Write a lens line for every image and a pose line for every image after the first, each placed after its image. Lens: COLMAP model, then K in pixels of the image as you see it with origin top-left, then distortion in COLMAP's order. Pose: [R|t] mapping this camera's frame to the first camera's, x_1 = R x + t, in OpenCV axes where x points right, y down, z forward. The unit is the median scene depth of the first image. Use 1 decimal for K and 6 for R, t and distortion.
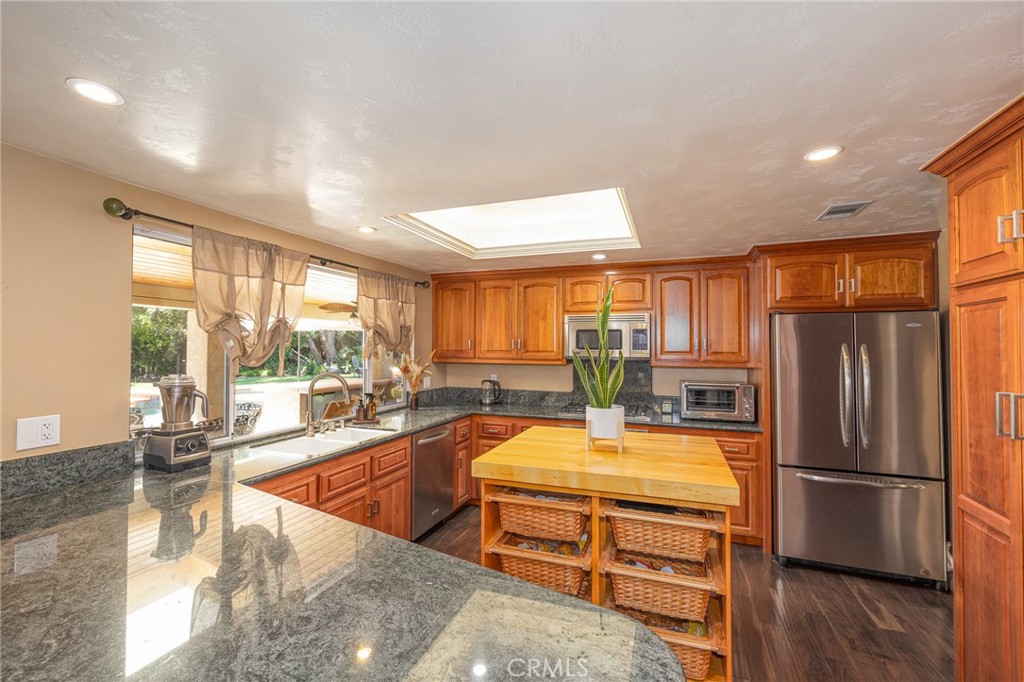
lens RADIAL K [[423.5, 0, 512.6], [0, 423.5, 337.5], [0, 0, 1]] dist [-0.001241, -0.000715]
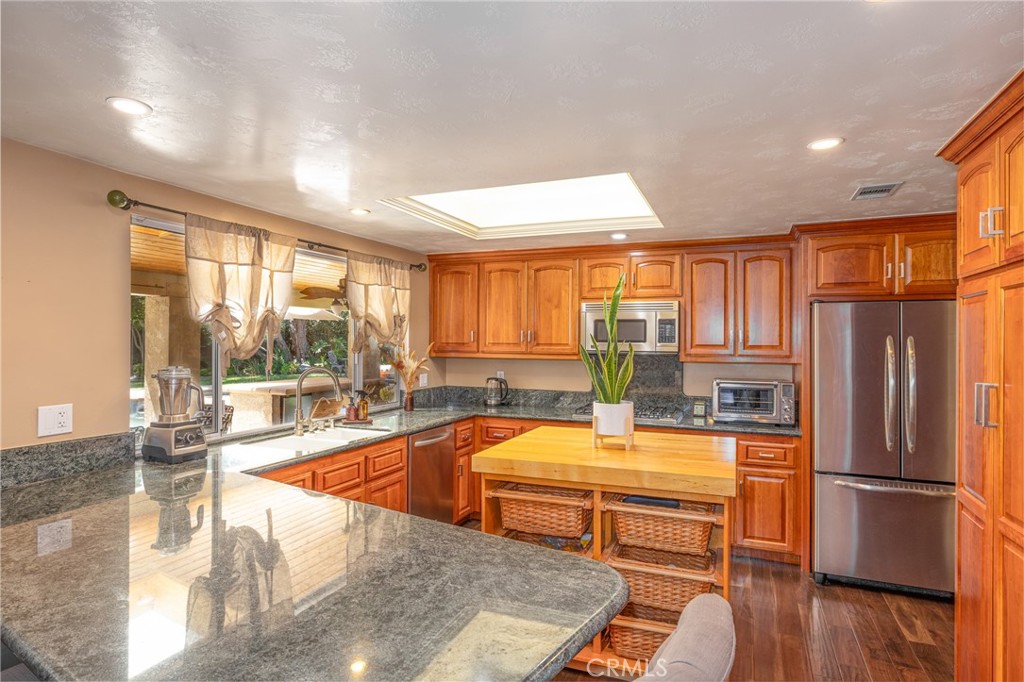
lens RADIAL K [[558.8, 0, 513.0], [0, 558.8, 339.0], [0, 0, 1]] dist [-0.004467, -0.000273]
pose [[0.999407, 0.001794, -0.034392, 0.030276], [-0.001106, 0.999799, 0.020029, -0.001979], [0.034421, -0.019979, 0.999208, -0.200313]]
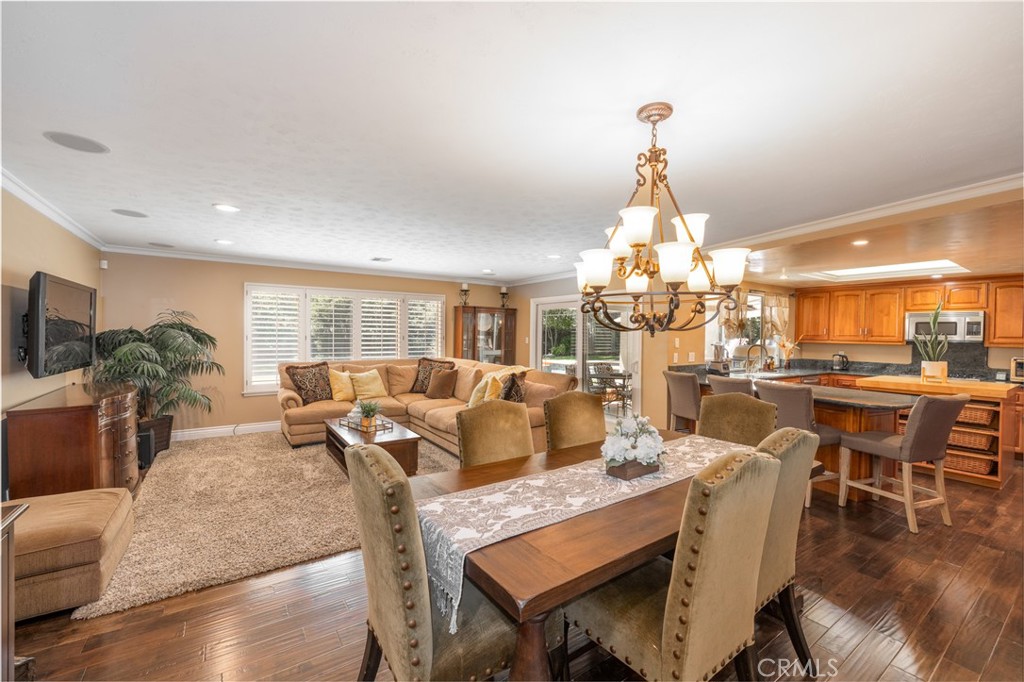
lens RADIAL K [[423.5, 0, 514.2], [0, 423.5, 338.8], [0, 0, 1]] dist [-0.001241, -0.000715]
pose [[0.820458, 0.016373, -0.571473, -0.218270], [-0.000503, 0.999610, 0.027917, -0.000290], [0.571707, -0.022618, 0.820146, -1.426107]]
